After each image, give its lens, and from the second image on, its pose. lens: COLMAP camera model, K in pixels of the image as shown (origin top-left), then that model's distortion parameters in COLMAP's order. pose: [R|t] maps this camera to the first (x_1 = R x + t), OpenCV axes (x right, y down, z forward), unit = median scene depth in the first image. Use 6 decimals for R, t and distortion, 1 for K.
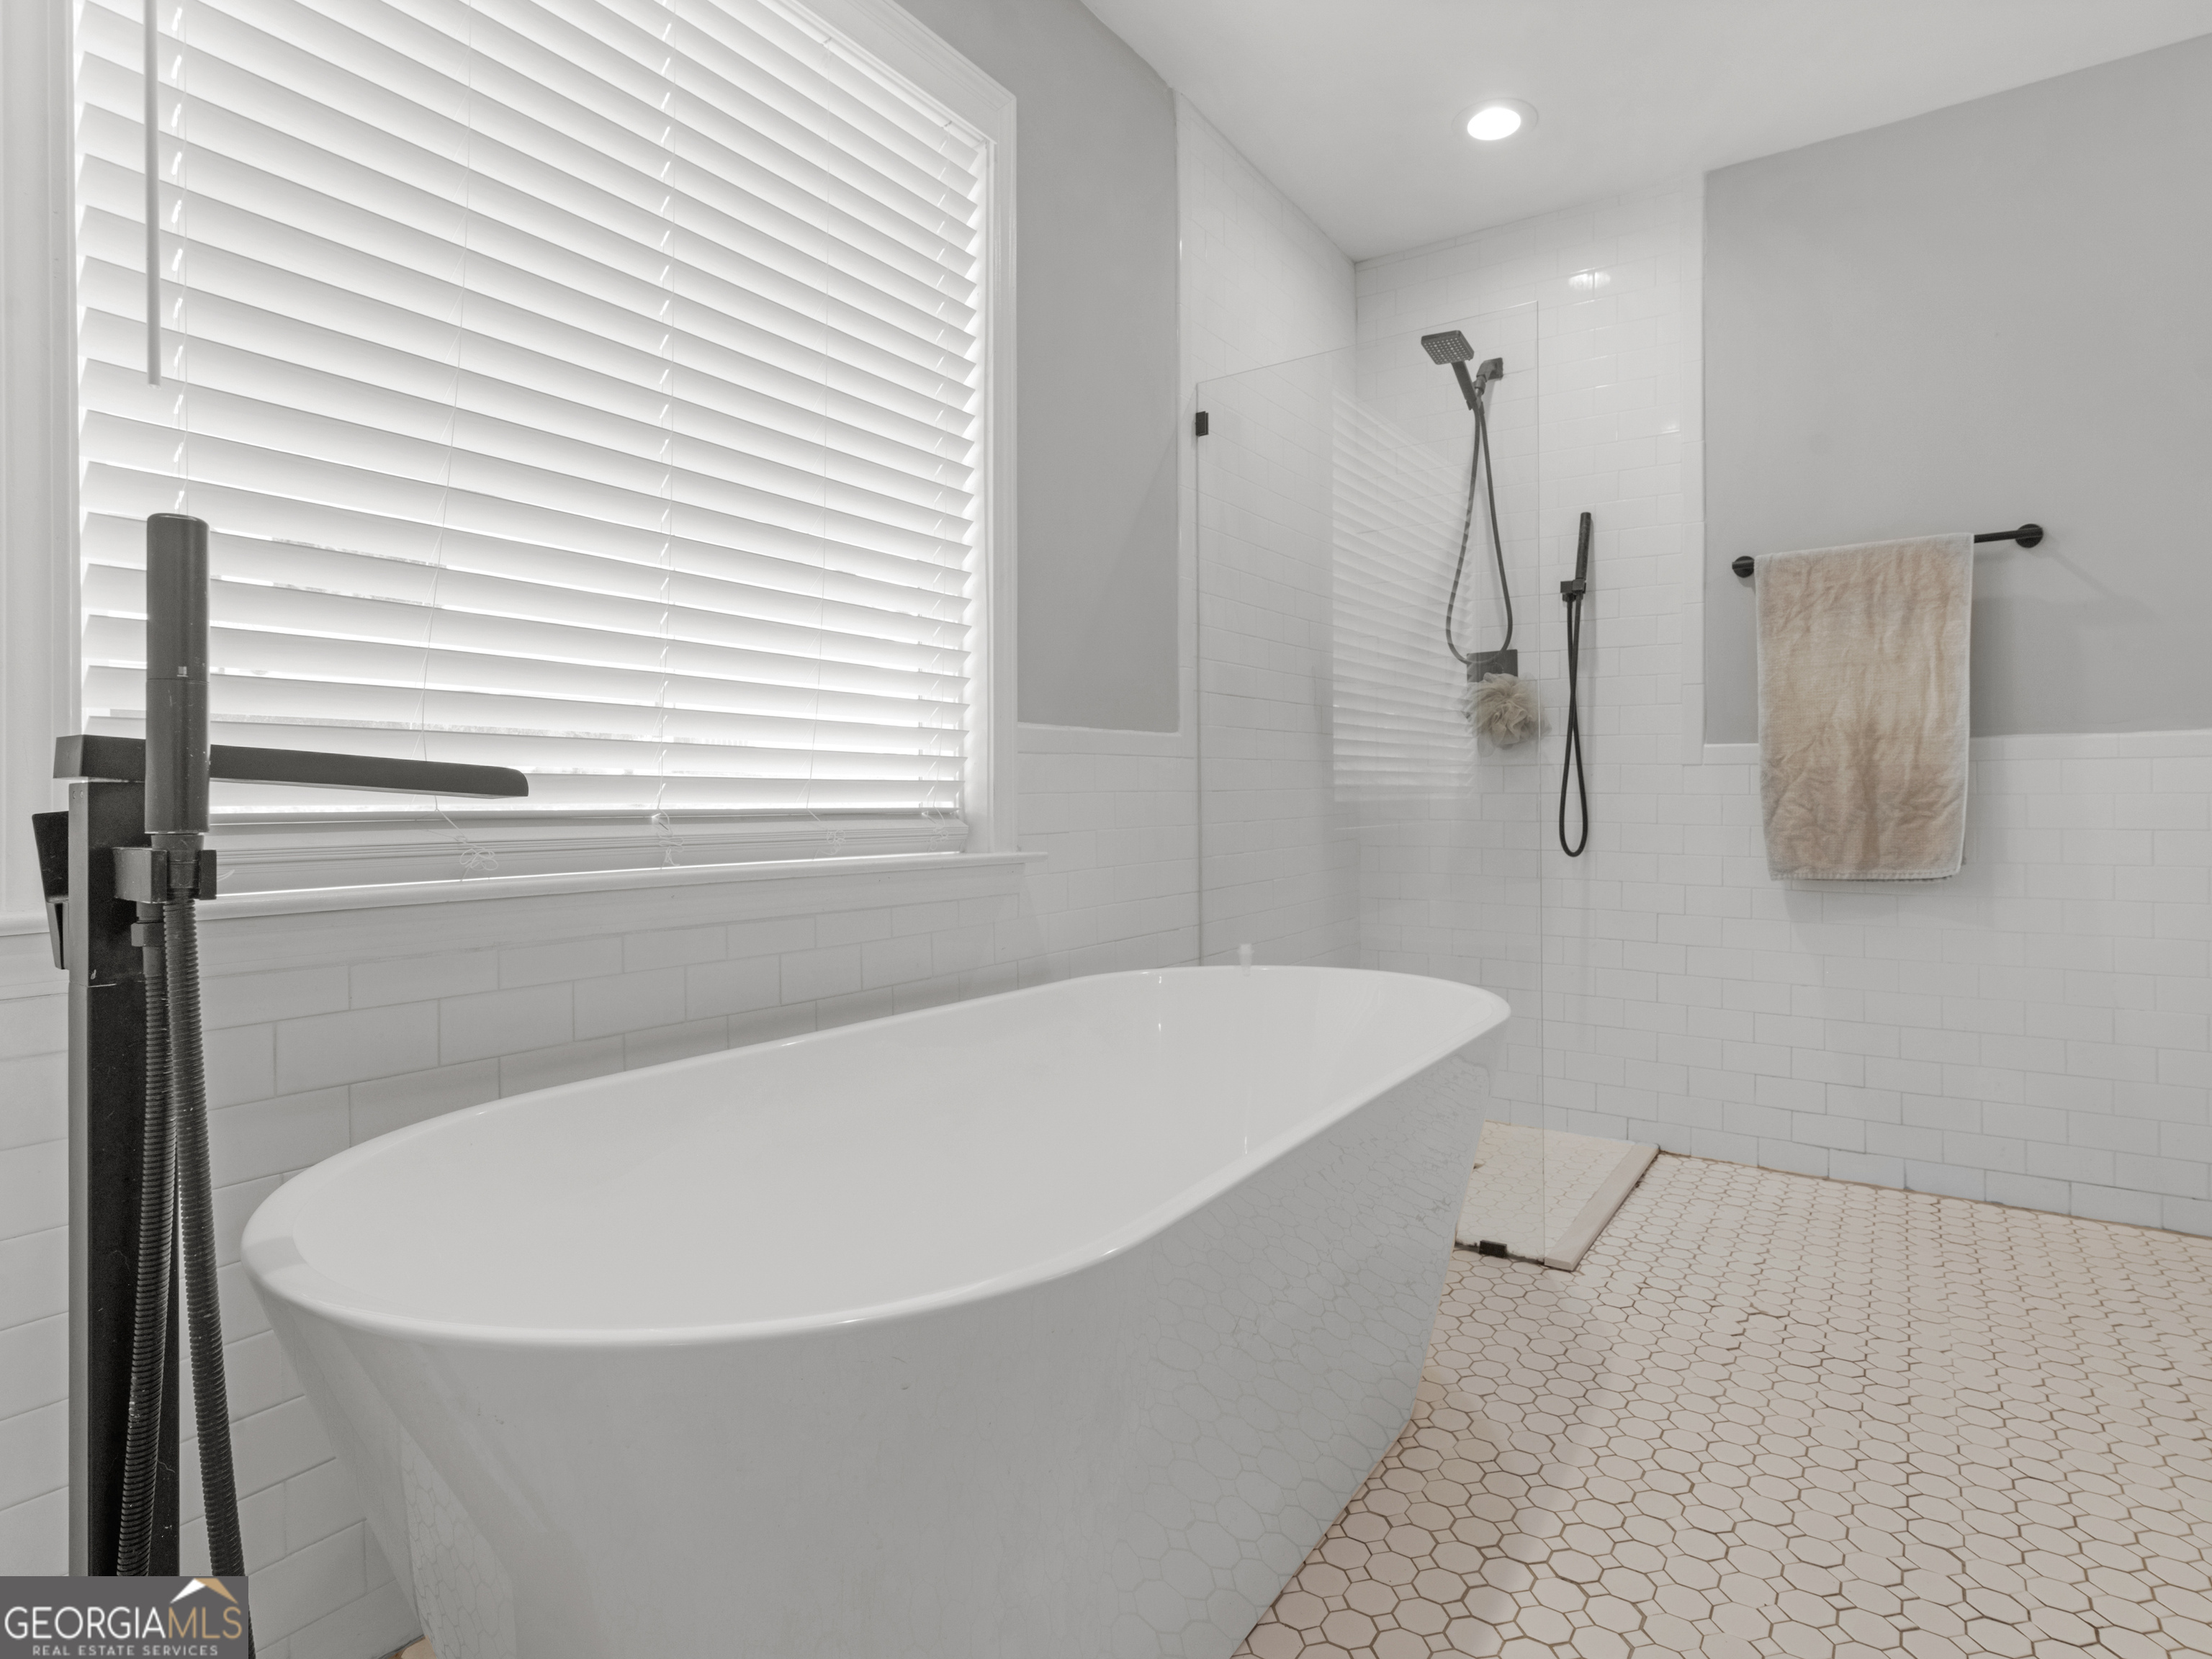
lens RADIAL K [[1148.2, 0, 1188.2], [0, 1148.2, 809.0], [0, 0, 1]] dist [0.001311, 0.001159]
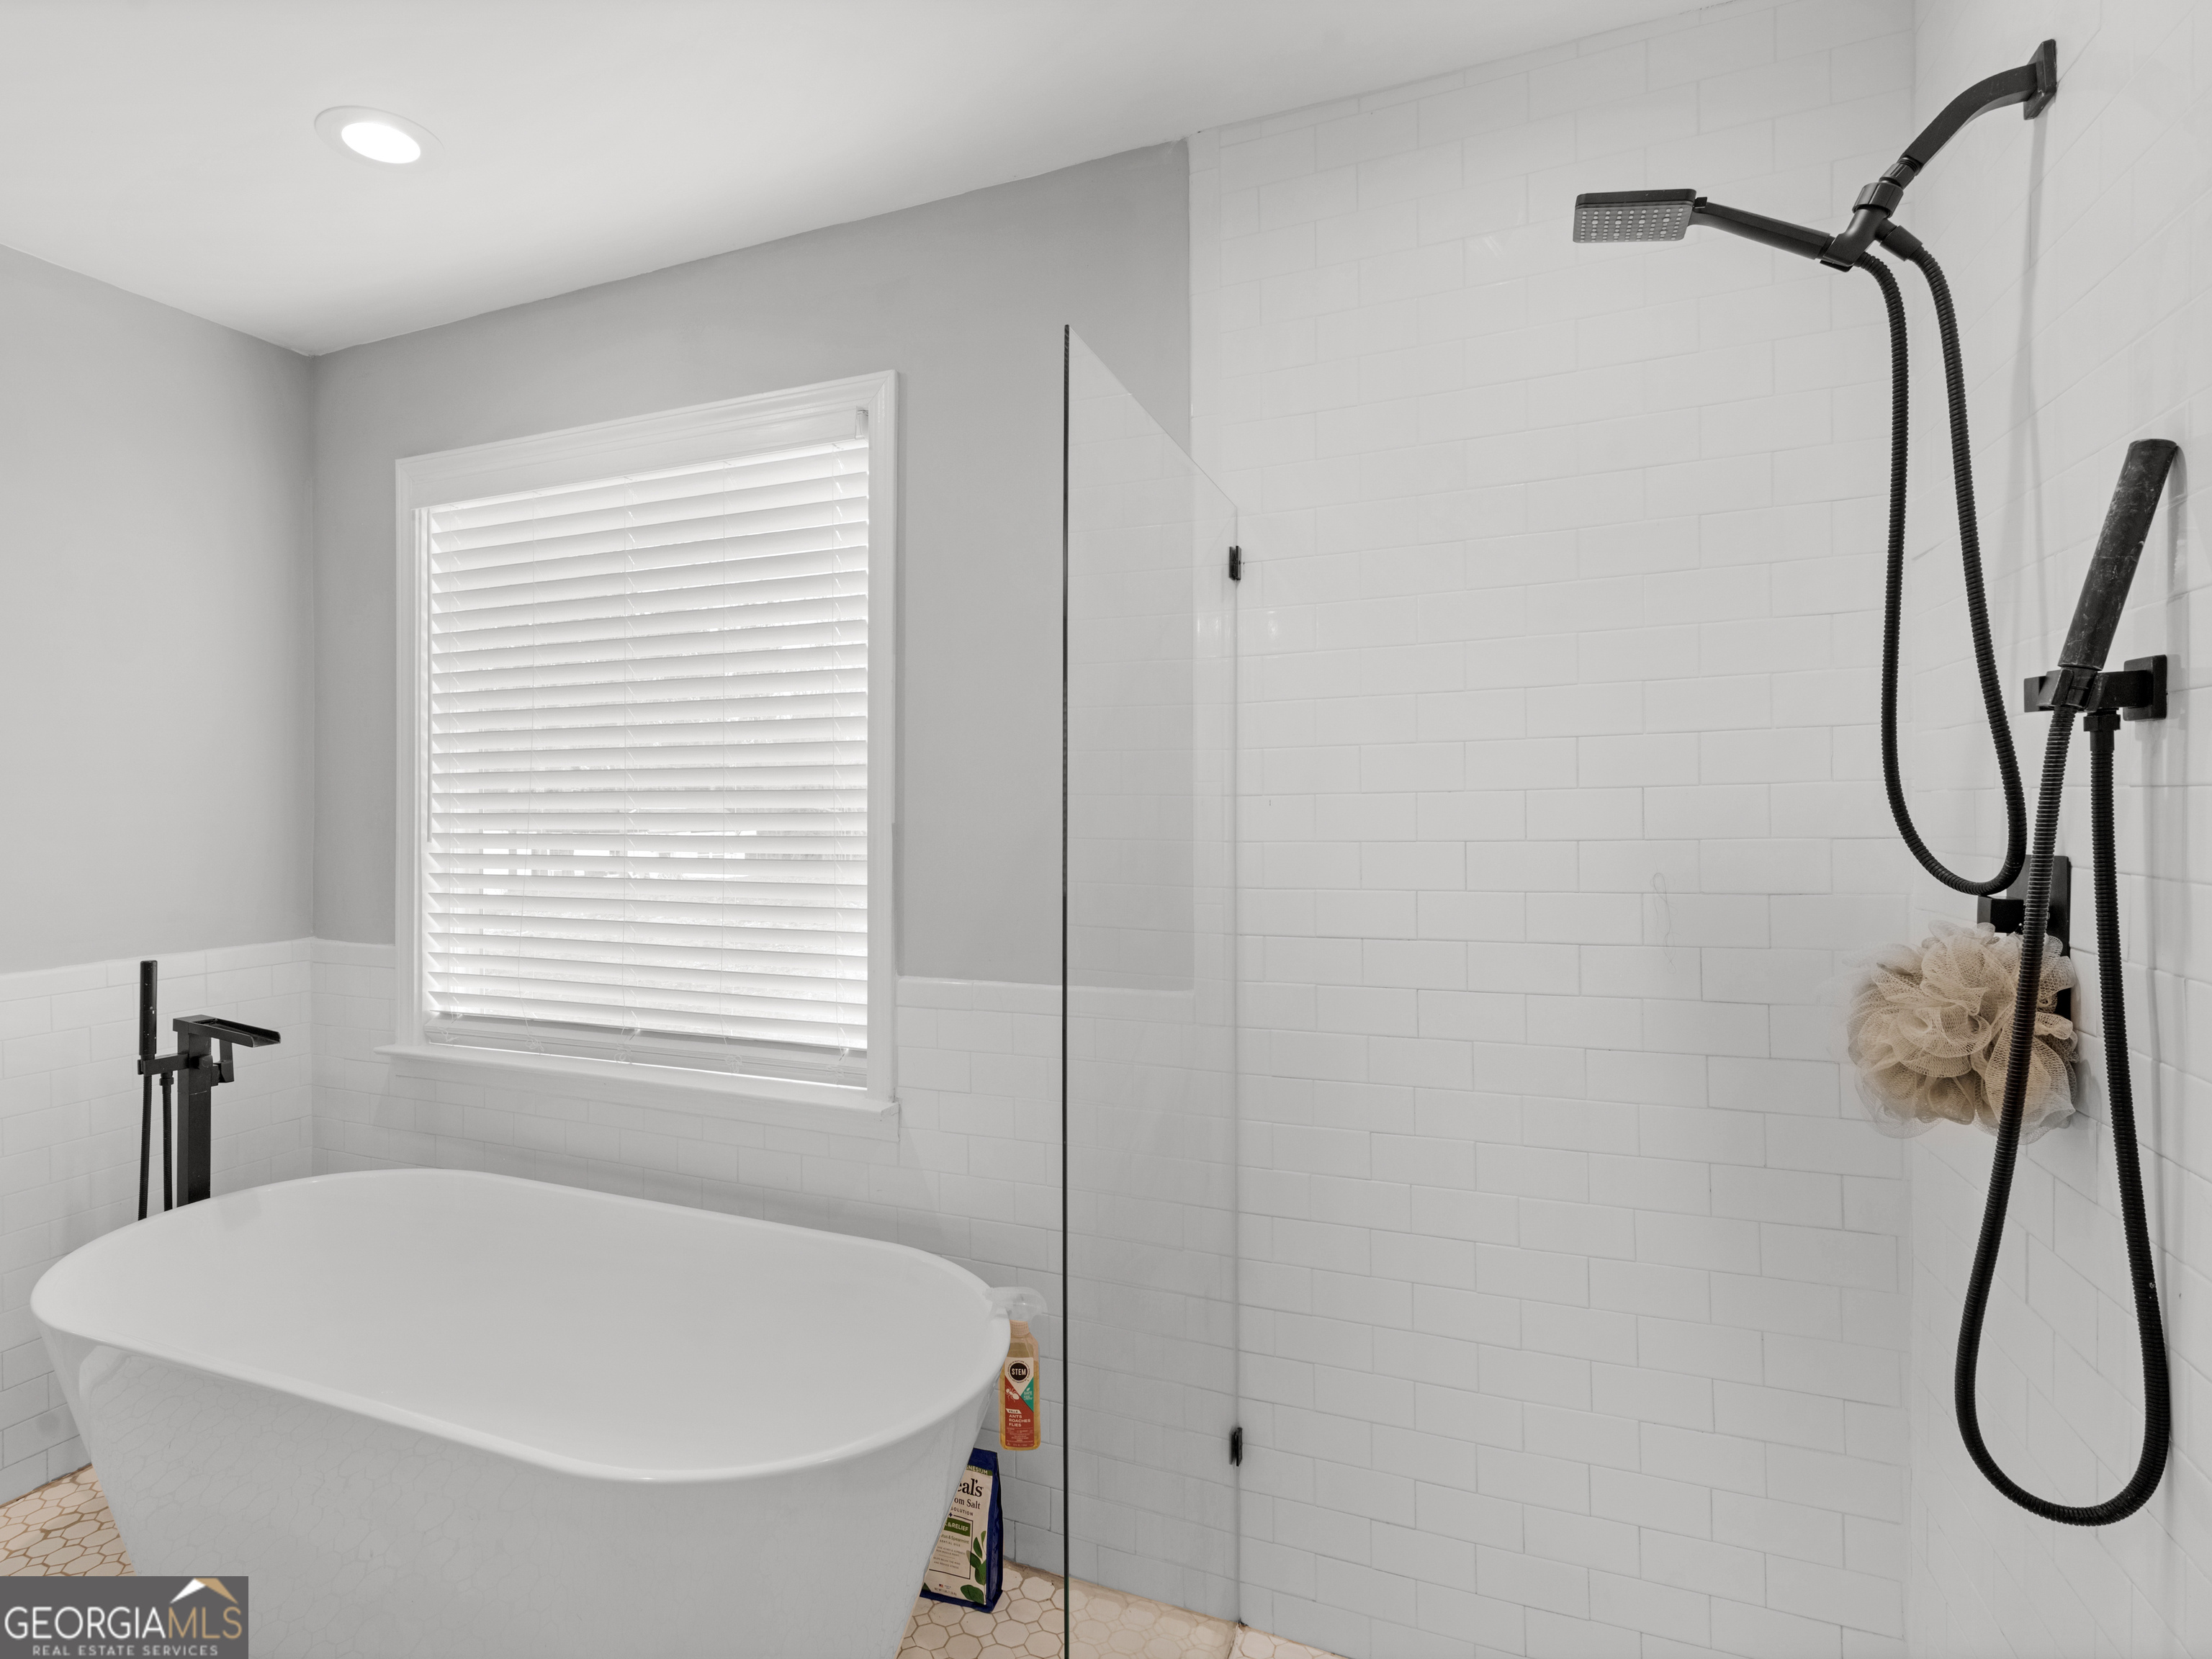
lens RADIAL K [[1148.2, 0, 1082.1], [0, 1148.2, 827.6], [0, 0, 1]] dist [0.001311, 0.001159]
pose [[0.152805, 0.021296, -0.988027, 0.701177], [-0.008609, 0.999759, 0.020218, -0.182887], [0.988219, 0.005416, 0.152951, 0.791818]]
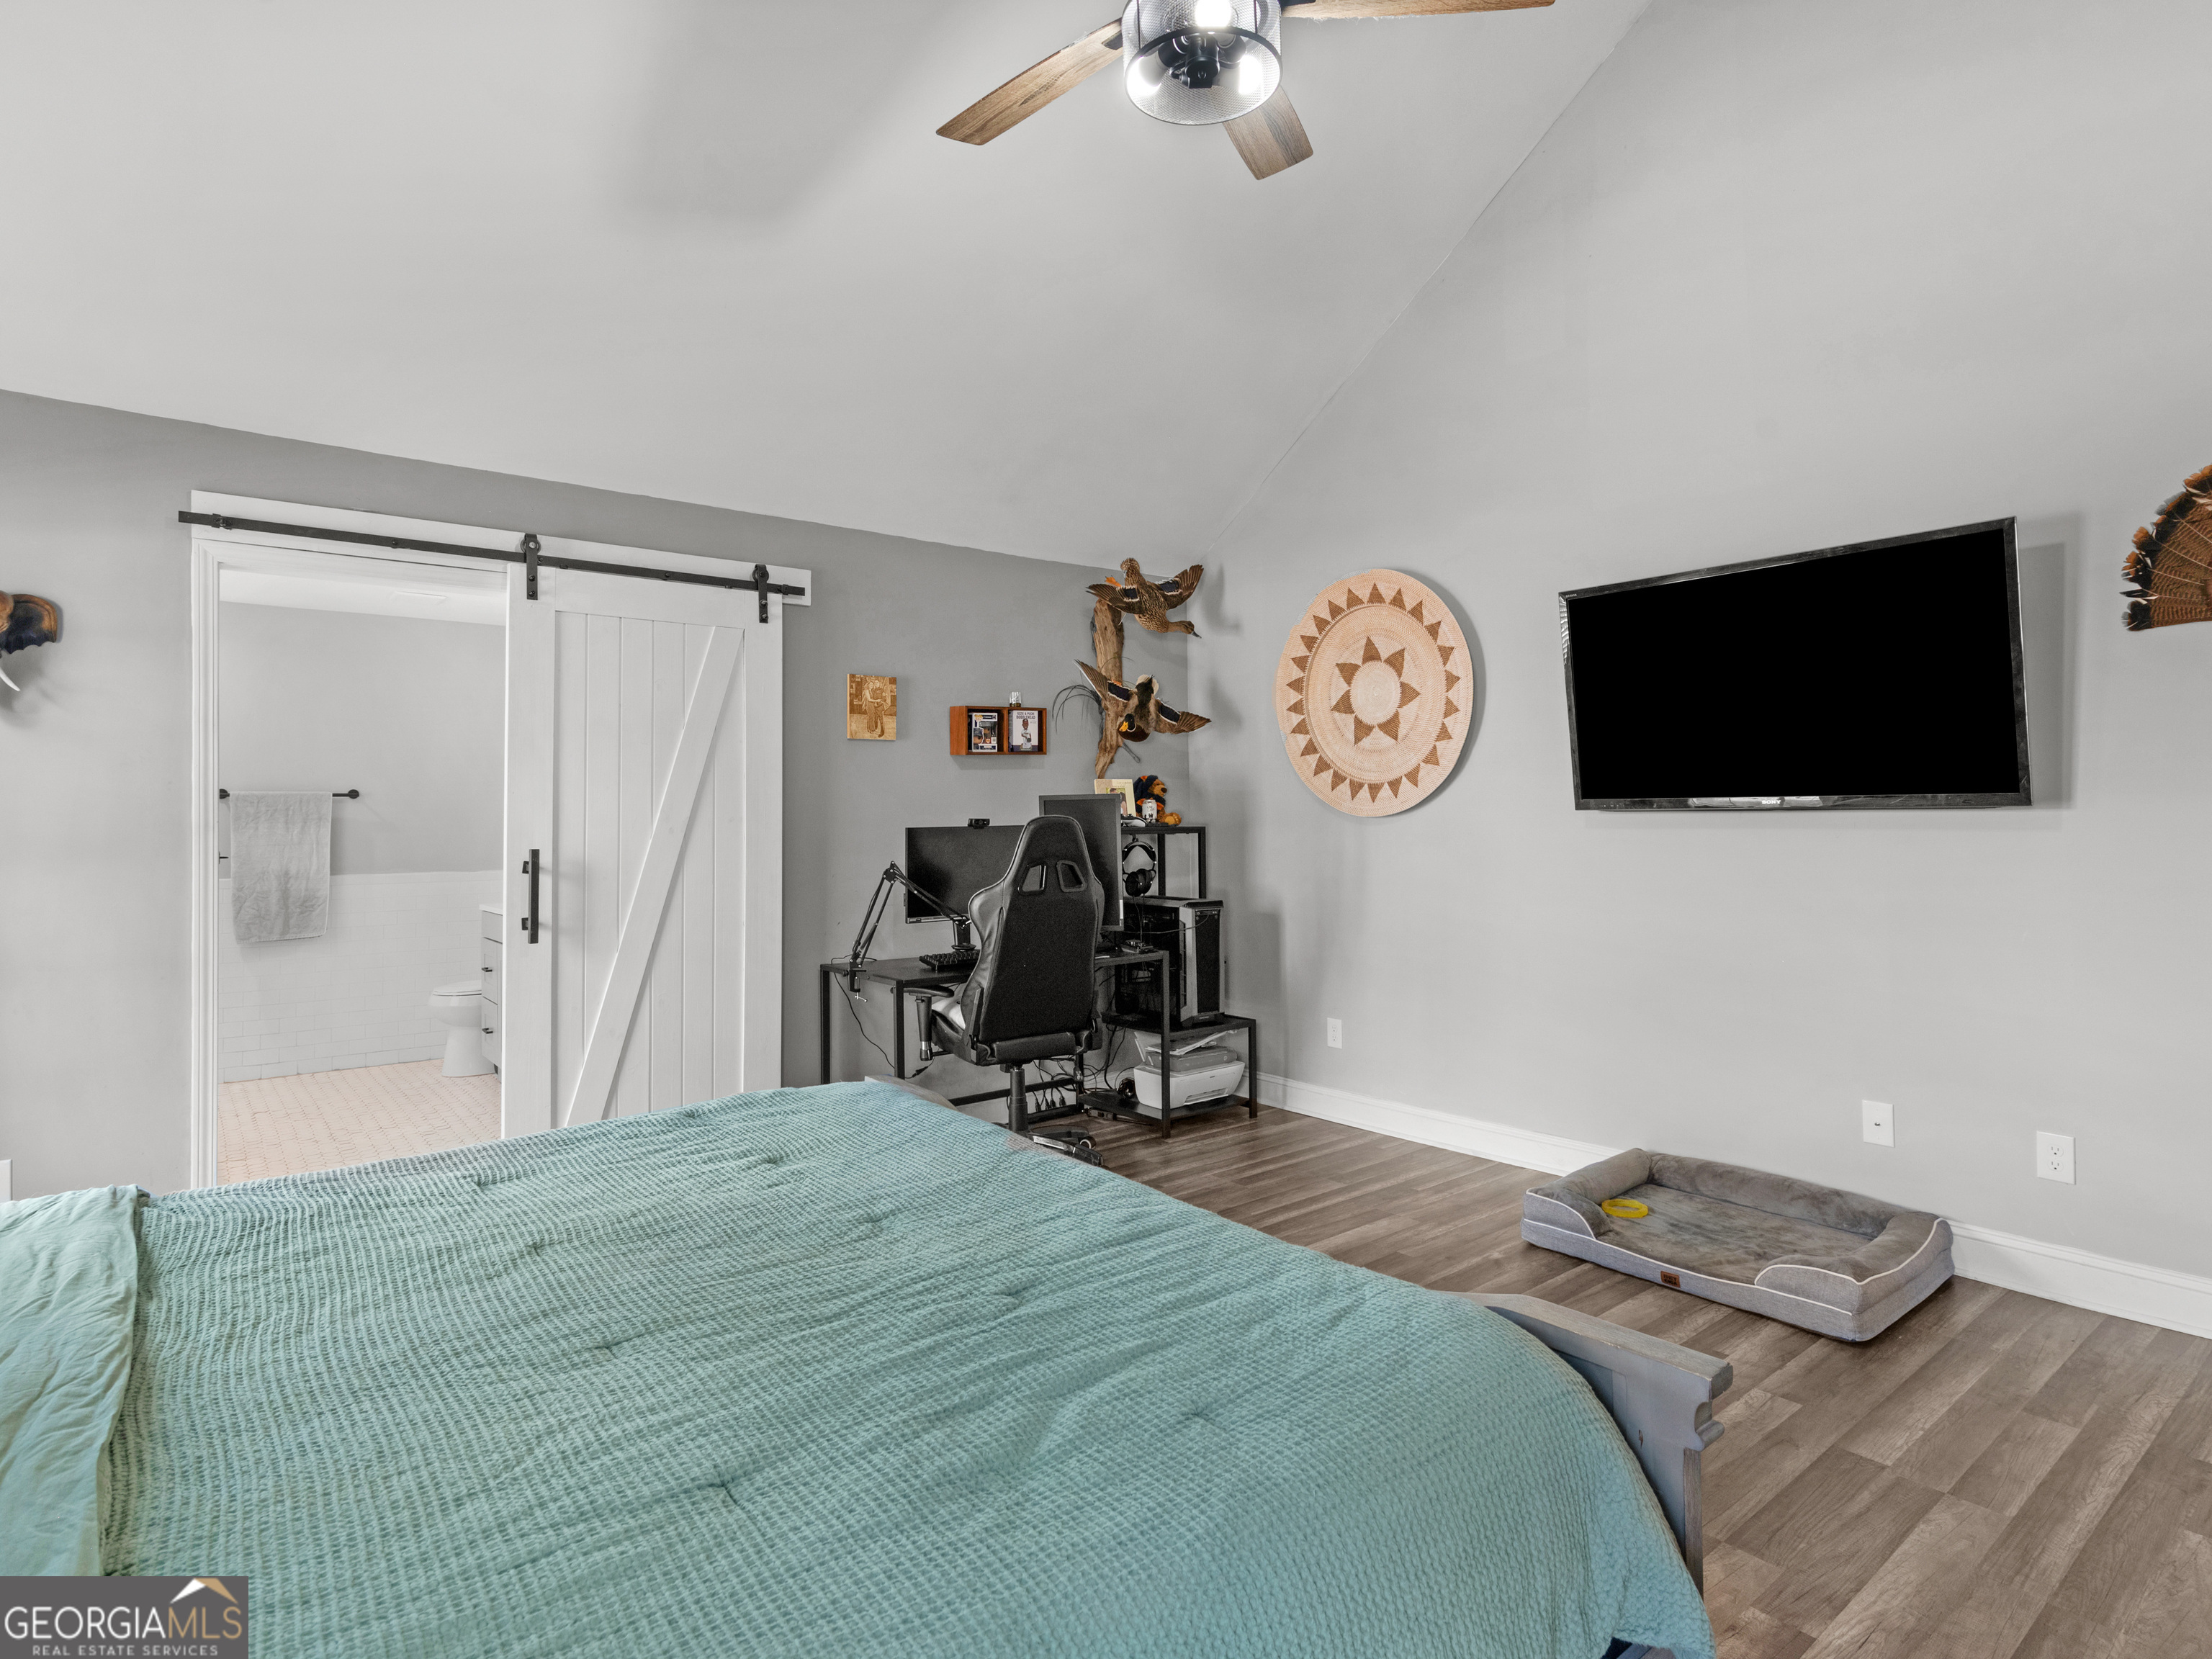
lens RADIAL K [[1148.2, 0, 1097.0], [0, 1148.2, 799.7], [0, 0, 1]] dist [0.001311, 0.001159]
pose [[0.342655, 0.017912, 0.939291, -1.009736], [0.004501, 0.999775, -0.020707, -0.162988], [-0.939451, 0.011324, 0.342497, -1.307107]]
